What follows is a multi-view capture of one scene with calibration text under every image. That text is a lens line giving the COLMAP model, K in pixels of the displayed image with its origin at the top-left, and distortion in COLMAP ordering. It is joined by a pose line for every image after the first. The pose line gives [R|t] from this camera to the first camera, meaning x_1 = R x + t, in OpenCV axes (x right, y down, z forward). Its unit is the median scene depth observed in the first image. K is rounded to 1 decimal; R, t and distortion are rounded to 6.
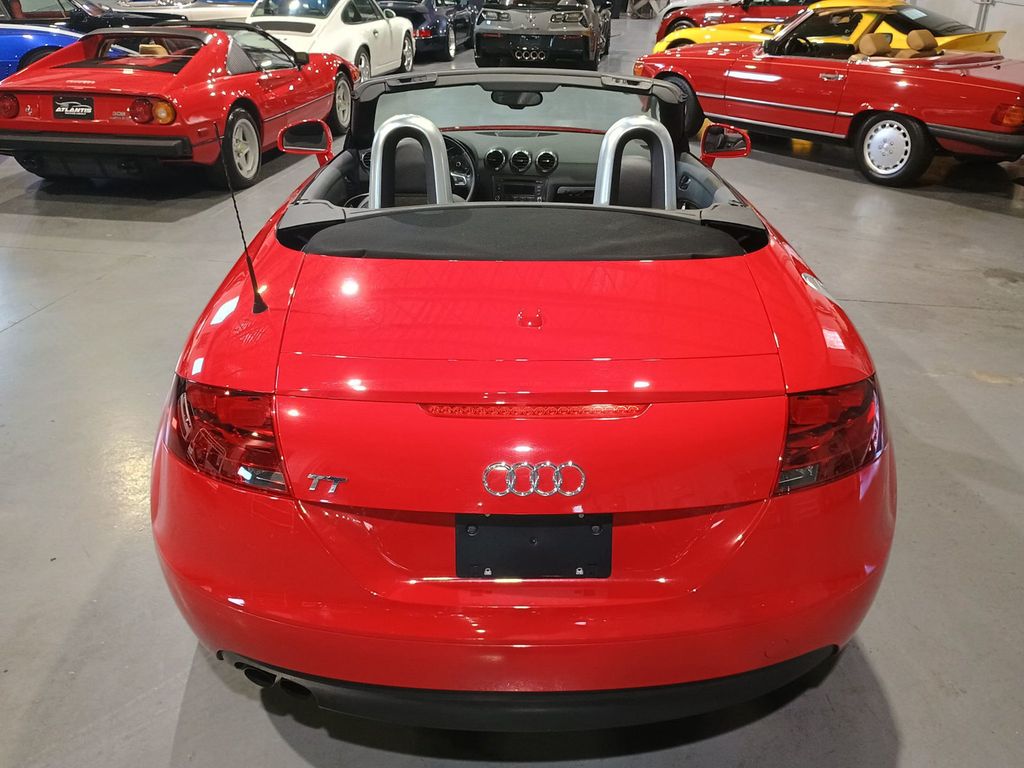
lens RADIAL K [[890.6, 0, 530.2], [0, 890.6, 388.9], [0, 0, 1]] dist [0.056039, -0.073348]
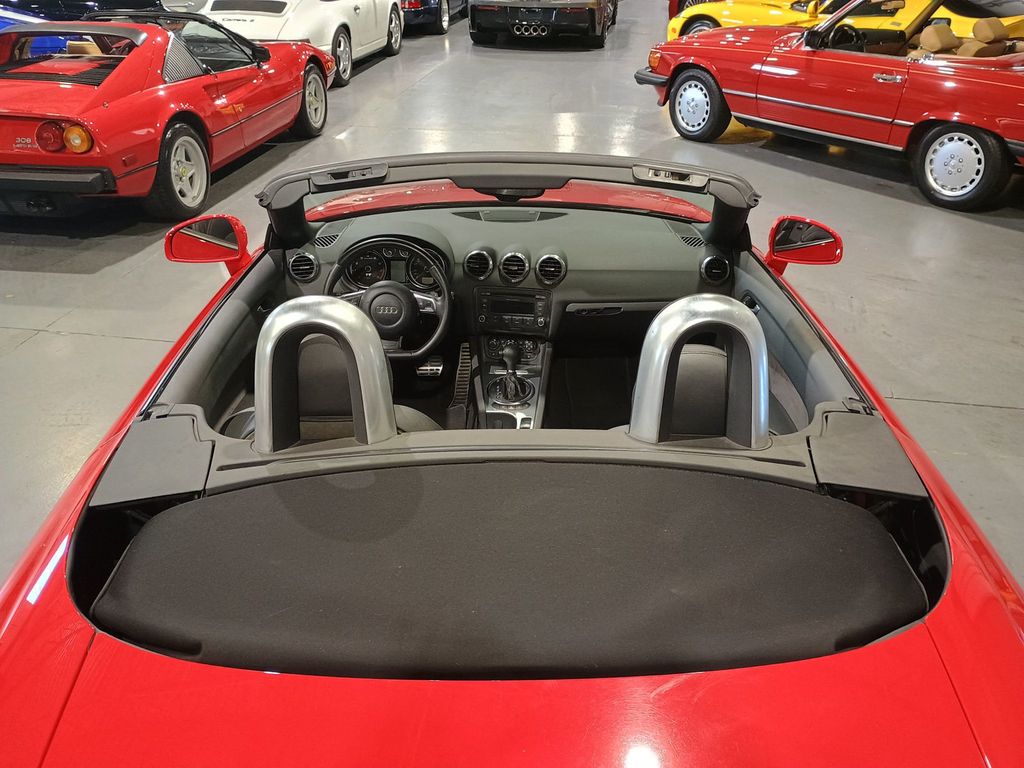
lens RADIAL K [[890.6, 0, 530.2], [0, 890.6, 388.9], [0, 0, 1]] dist [0.056039, -0.073348]
pose [[0.999996, -0.002057, -0.002052, 0.001691], [0.002149, 0.998957, 0.045616, -0.099413], [0.001956, -0.045621, 0.998957, 0.150681]]
